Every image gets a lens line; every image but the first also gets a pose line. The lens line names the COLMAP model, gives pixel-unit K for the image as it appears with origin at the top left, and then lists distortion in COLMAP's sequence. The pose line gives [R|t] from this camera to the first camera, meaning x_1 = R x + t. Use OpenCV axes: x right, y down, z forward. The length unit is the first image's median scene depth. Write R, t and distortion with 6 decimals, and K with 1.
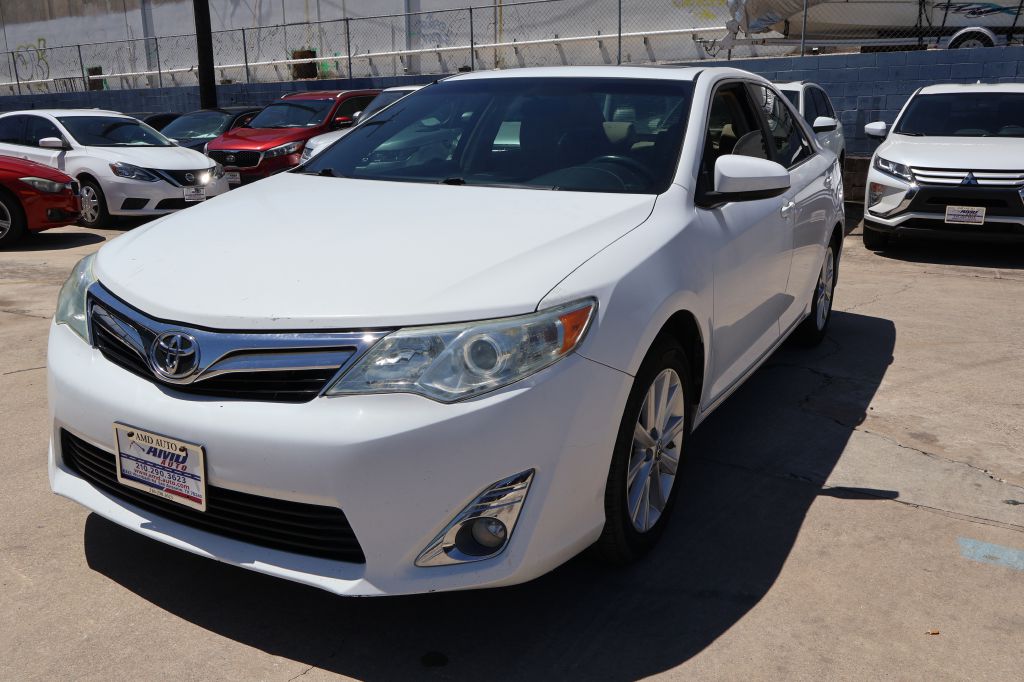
lens RADIAL K [[857.3, 0, 510.0], [0, 857.3, 341.2], [0, 0, 1]] dist [-0.003003, 0.006782]
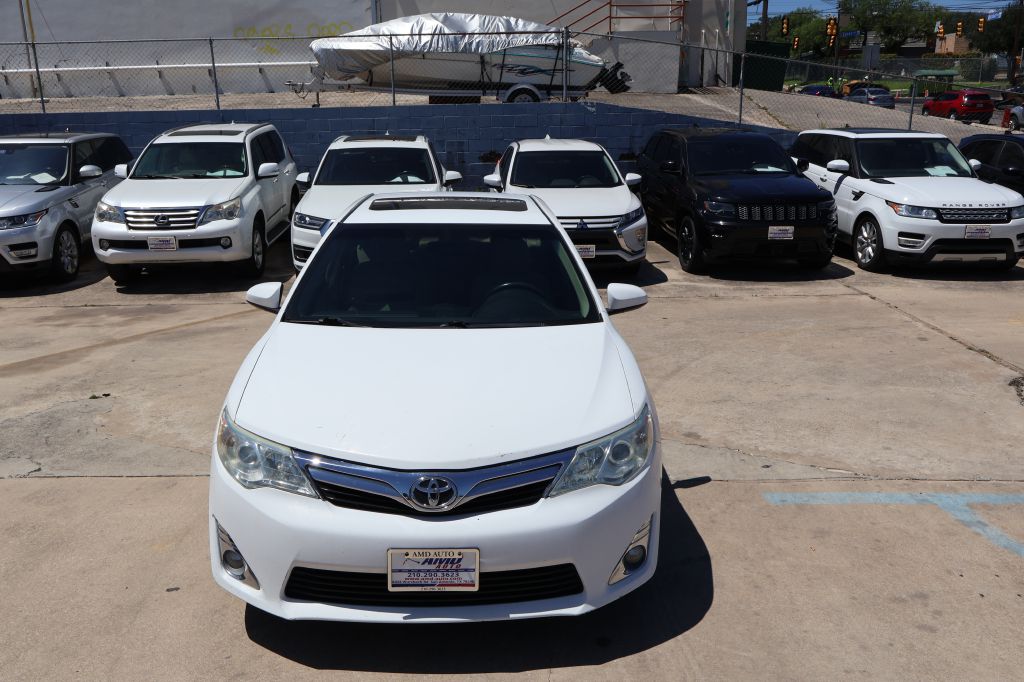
lens RADIAL K [[862.6, 0, 516.1], [0, 862.6, 344.1], [0, 0, 1]] dist [-0.011444, 0.002198]
pose [[0.851618, -0.137246, 0.505876, -0.976540], [0.138346, 0.989743, 0.035621, -0.266075], [-0.505576, 0.039650, 0.861871, -0.343587]]
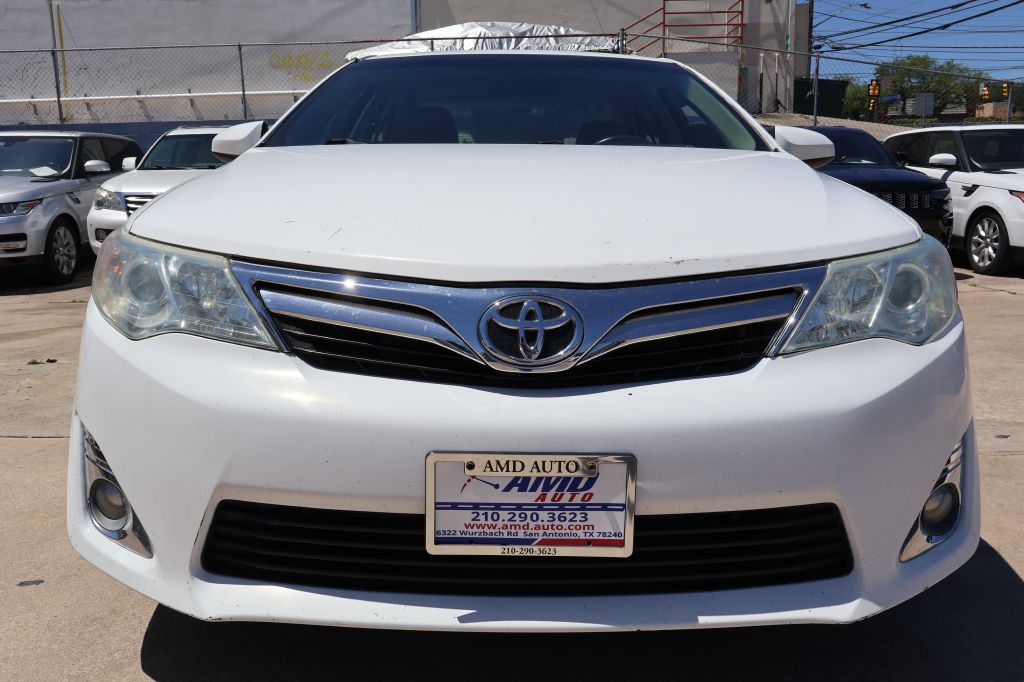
lens RADIAL K [[848.5, 0, 515.2], [0, 848.5, 343.0], [0, 0, 1]] dist [0.004341, -0.004011]
pose [[0.871335, -0.086802, 0.482950, -0.712543], [0.131118, 0.989628, -0.058694, 0.062014], [-0.472846, 0.114466, 0.873679, 0.443114]]
